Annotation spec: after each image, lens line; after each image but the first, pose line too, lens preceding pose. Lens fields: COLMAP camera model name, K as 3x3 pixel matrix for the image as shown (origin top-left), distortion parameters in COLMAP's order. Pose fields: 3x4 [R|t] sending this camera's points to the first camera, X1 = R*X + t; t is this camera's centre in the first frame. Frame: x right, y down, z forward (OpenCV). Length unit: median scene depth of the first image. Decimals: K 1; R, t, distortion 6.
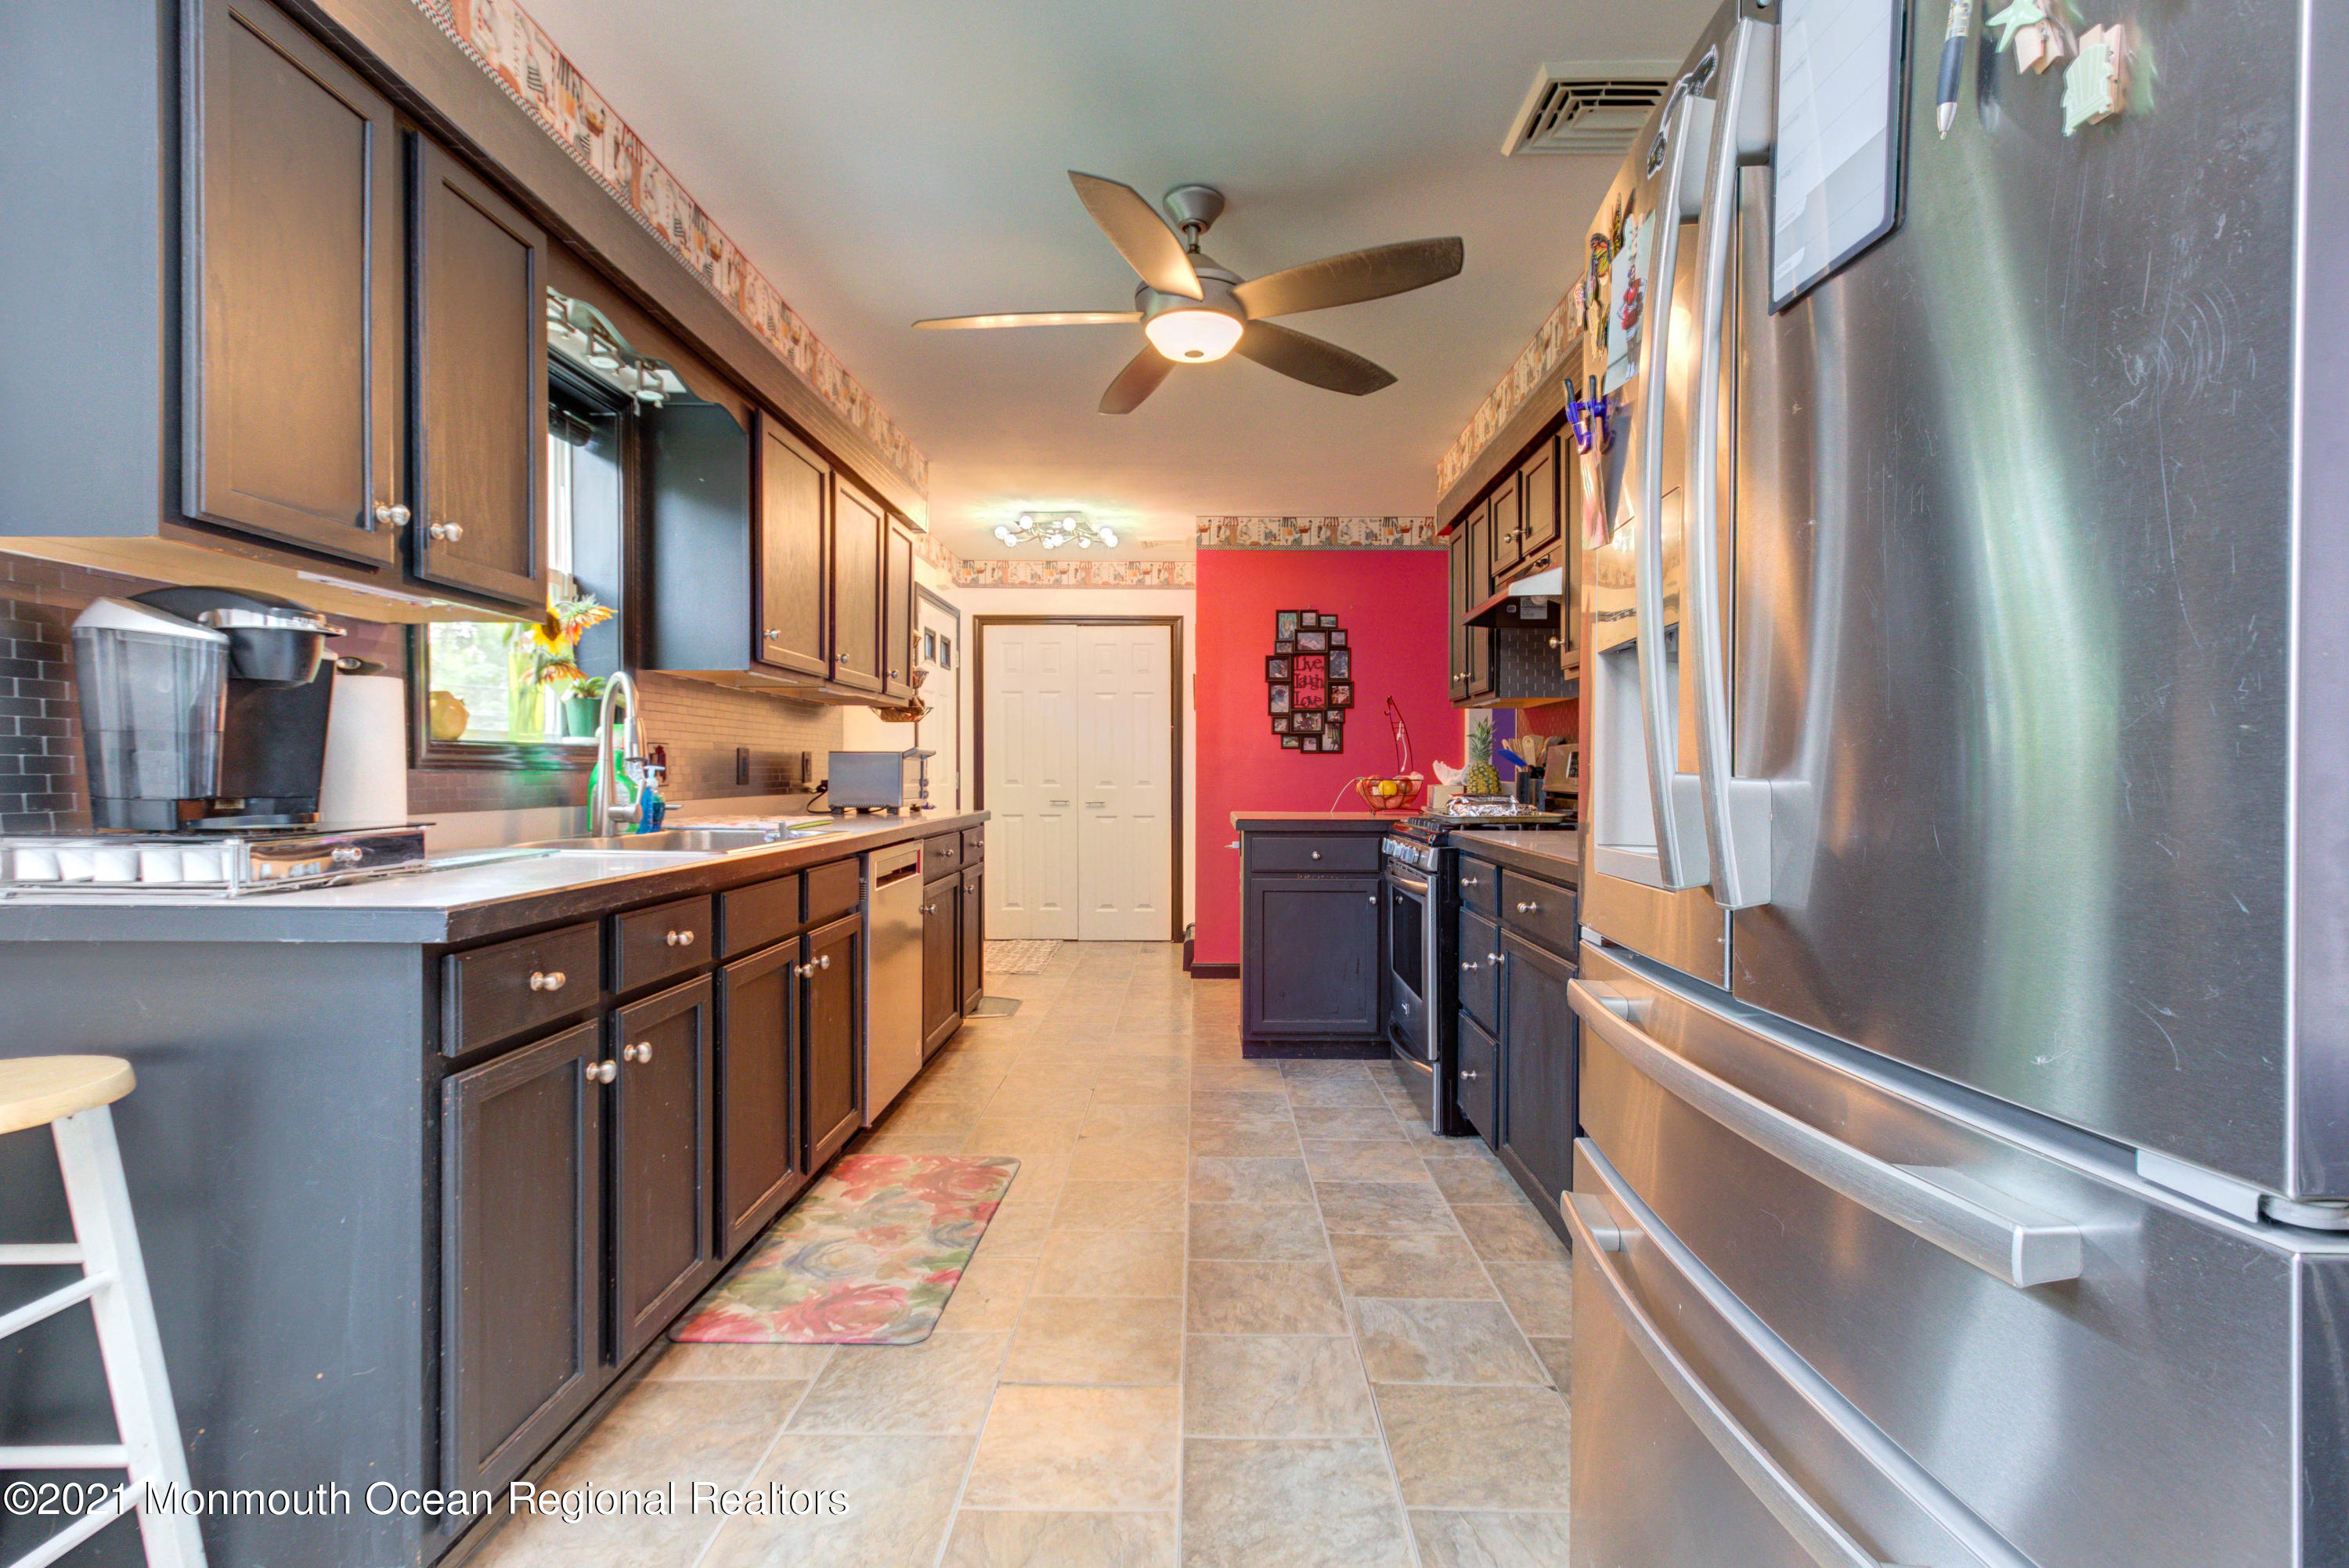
lens RADIAL K [[1106.4, 0, 1172.1], [0, 1106.4, 780.7], [0, 0, 1]] dist [0.000903, 0.003277]
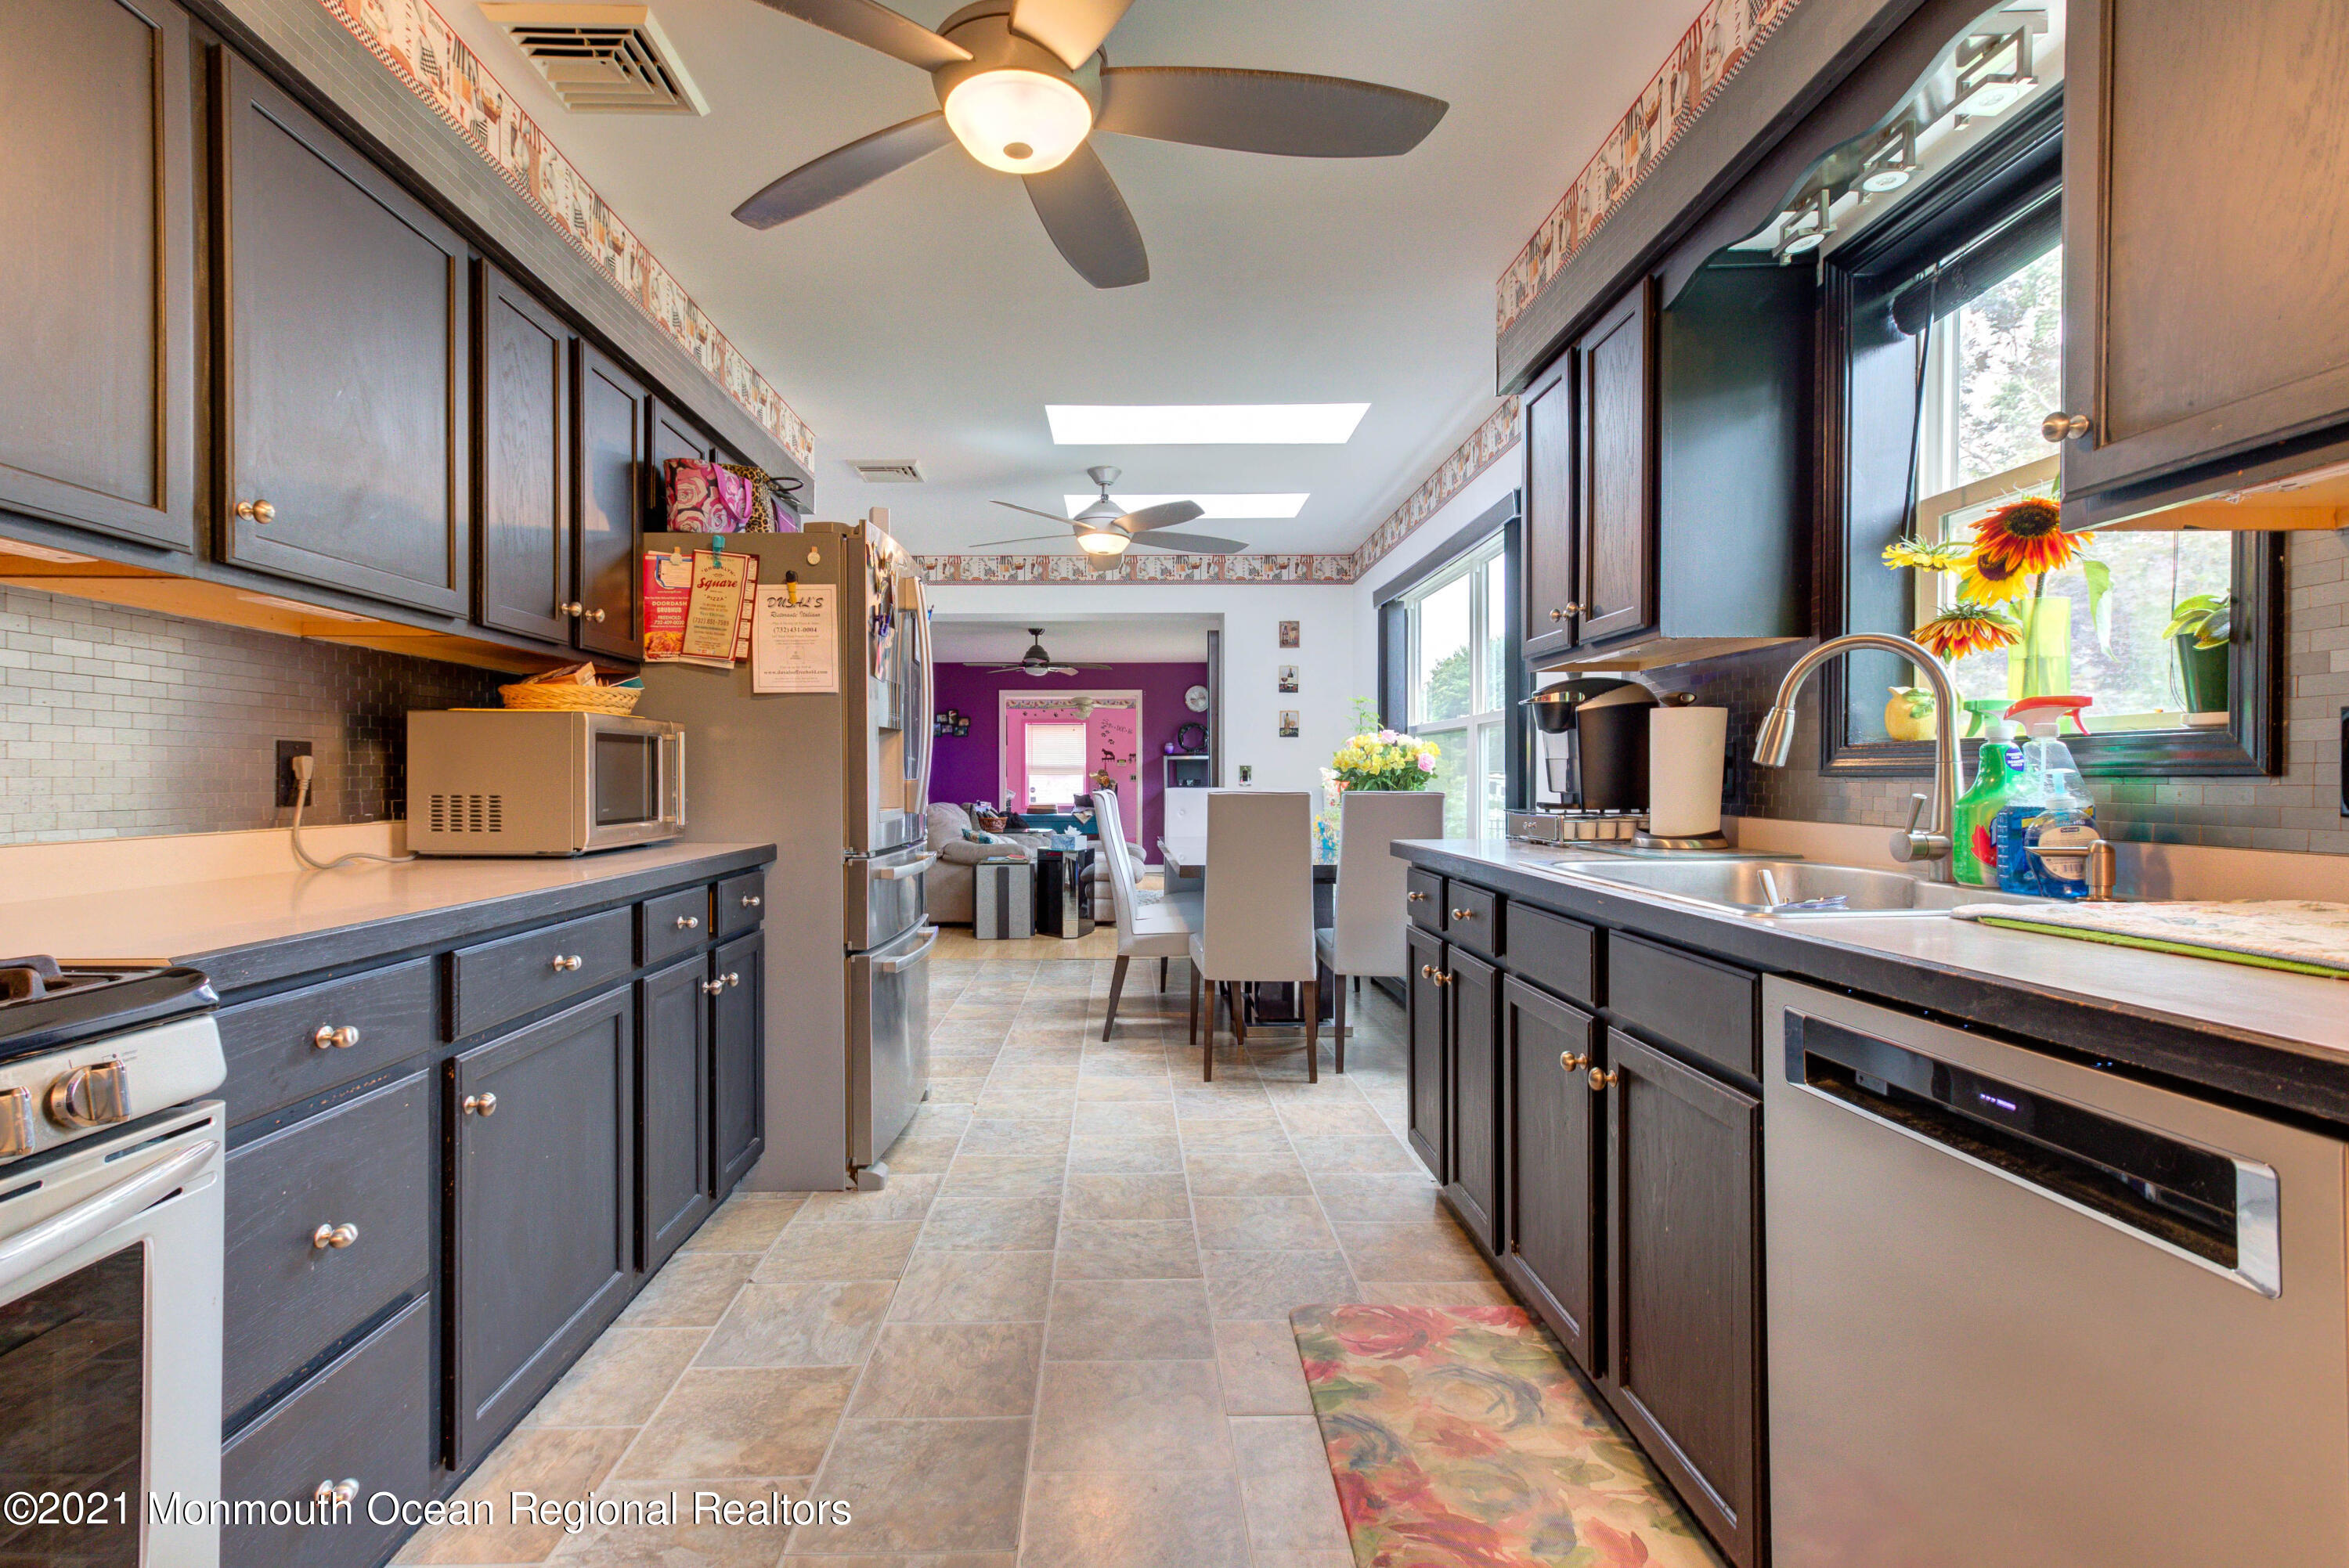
lens RADIAL K [[1150.0, 0, 1151.9], [0, 1150.0, 786.4], [0, 0, 1]] dist [0.005215, 0.005348]
pose [[-0.998518, -0.001322, -0.054407, -0.020613], [-0.002095, 0.999898, 0.014138, -0.013055], [0.054383, 0.014231, -0.998419, 1.531605]]
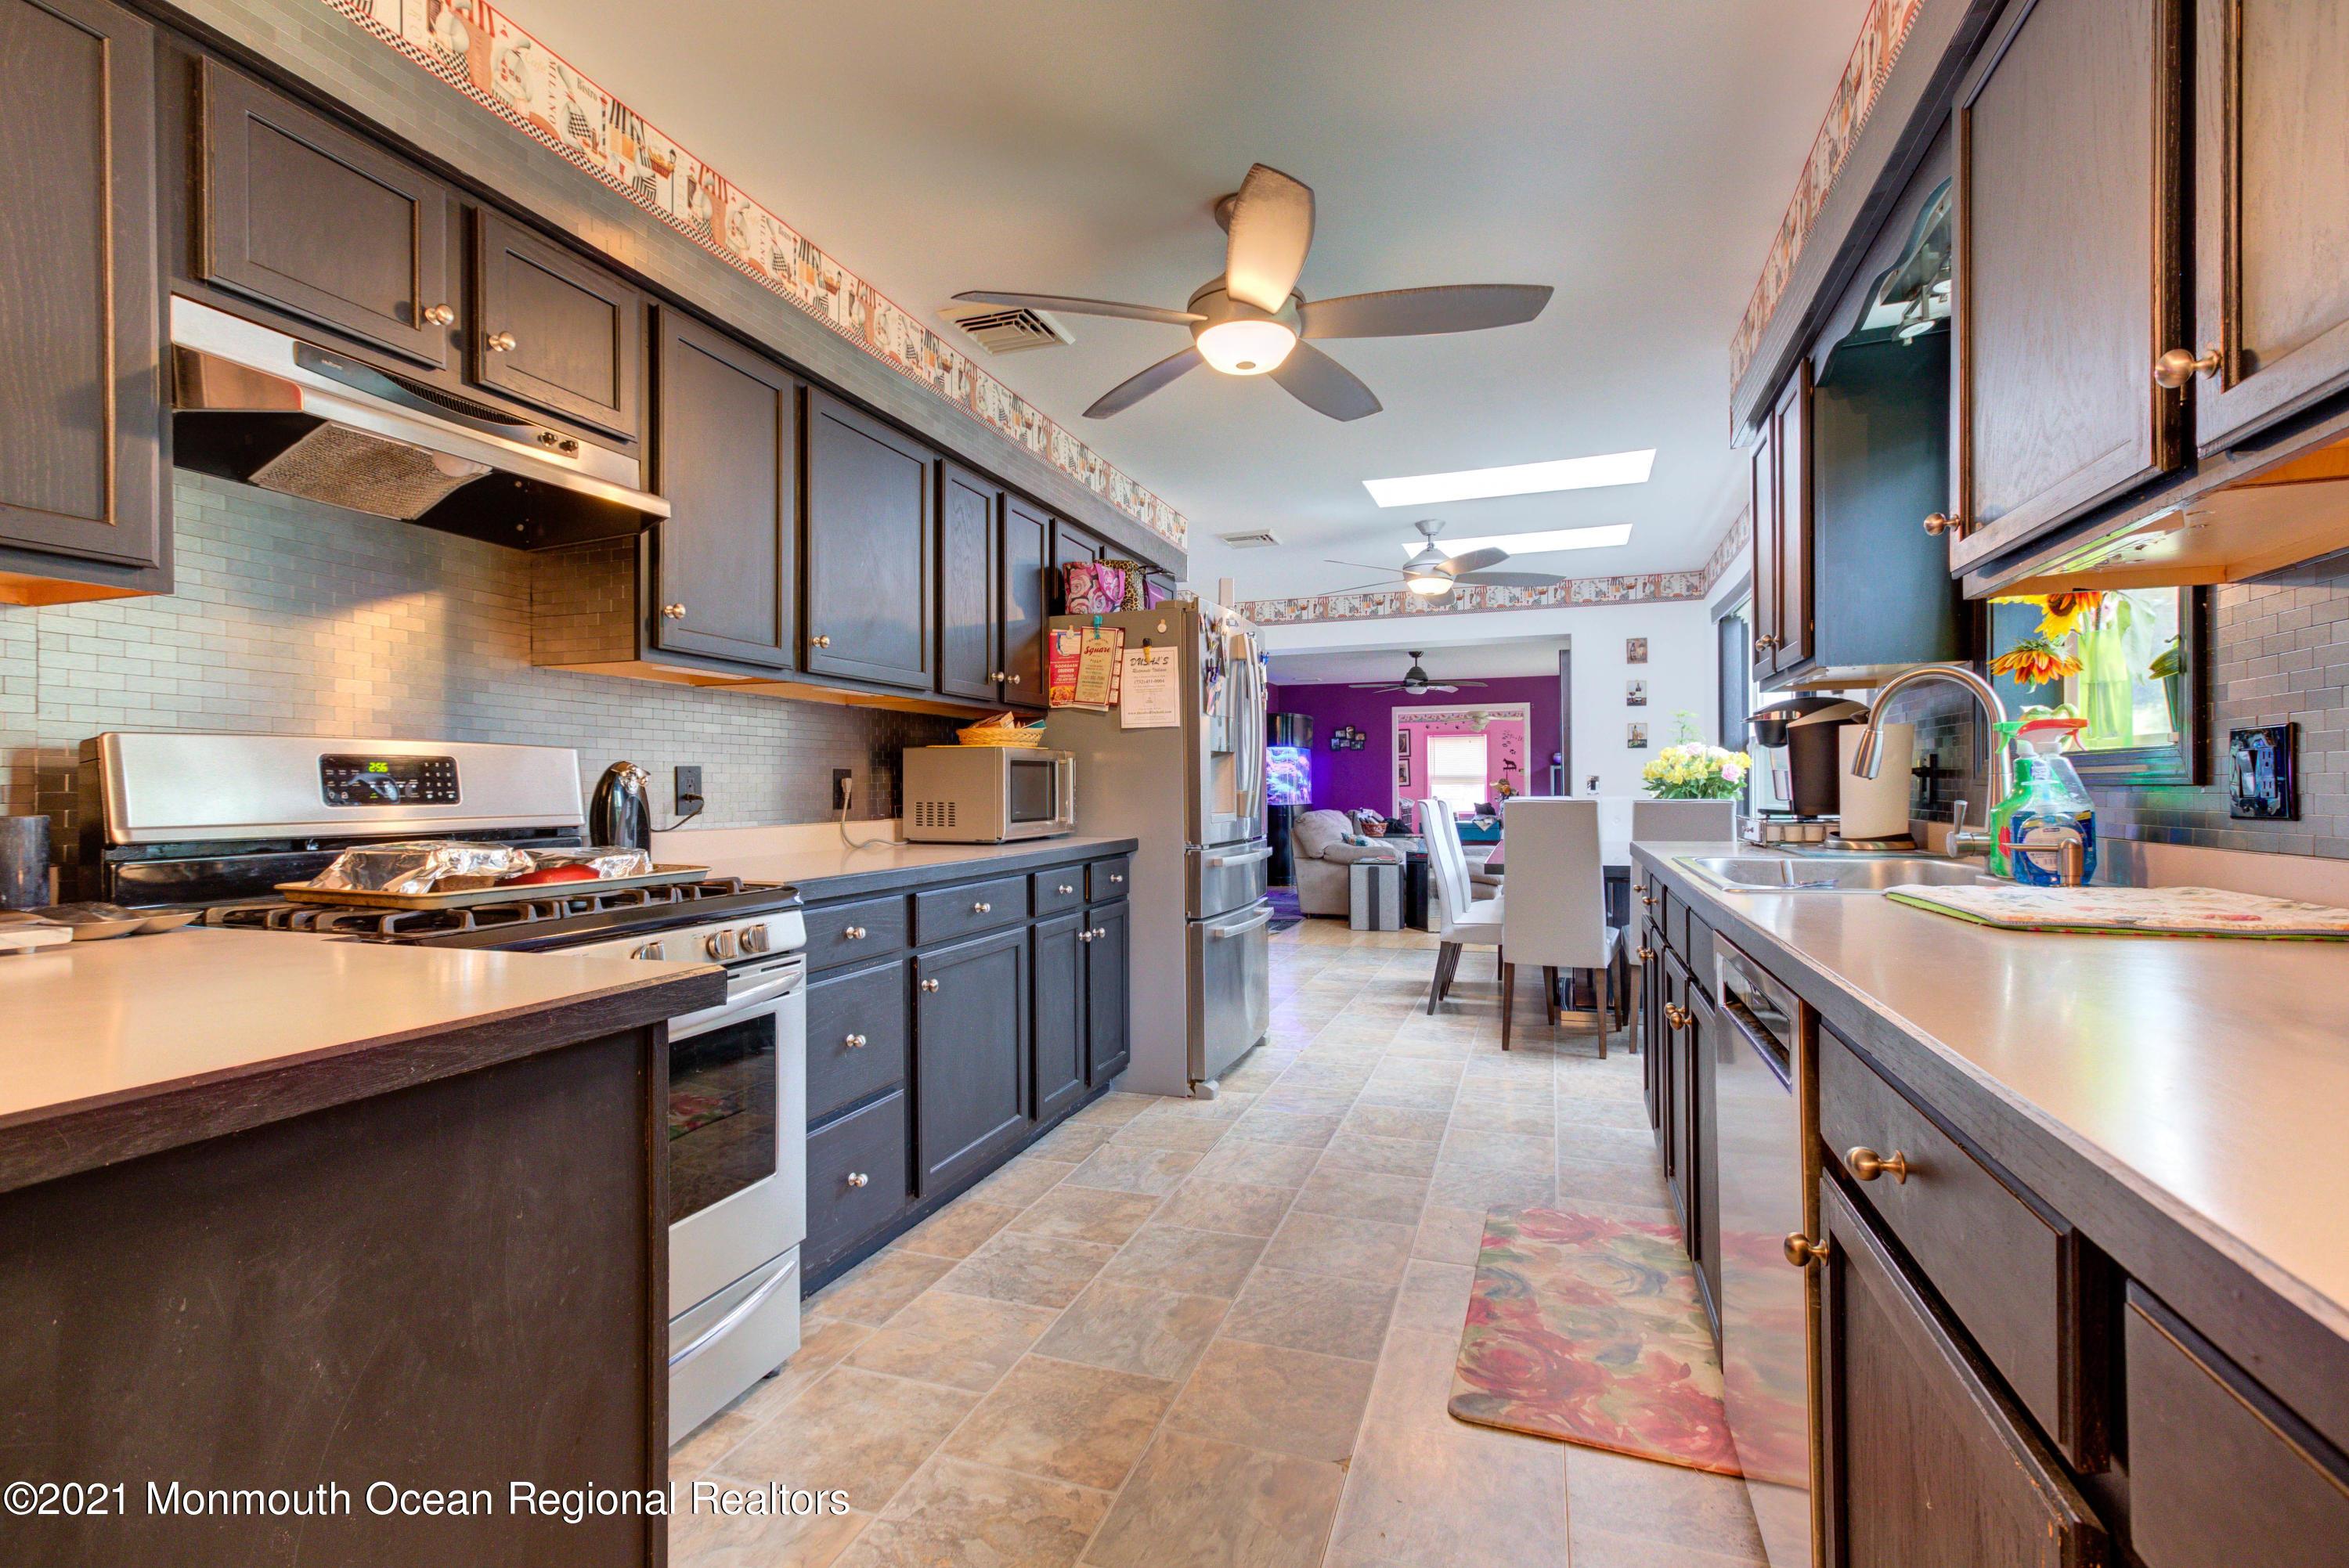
lens RADIAL K [[1106.4, 0, 1177.2], [0, 1106.4, 788.9], [0, 0, 1]] dist [0.000903, 0.003277]
pose [[-0.954669, 0.002717, 0.297658, -0.190937], [0.005247, 0.999957, 0.007700, -0.016682], [-0.297624, 0.008913, -0.954641, 1.762593]]
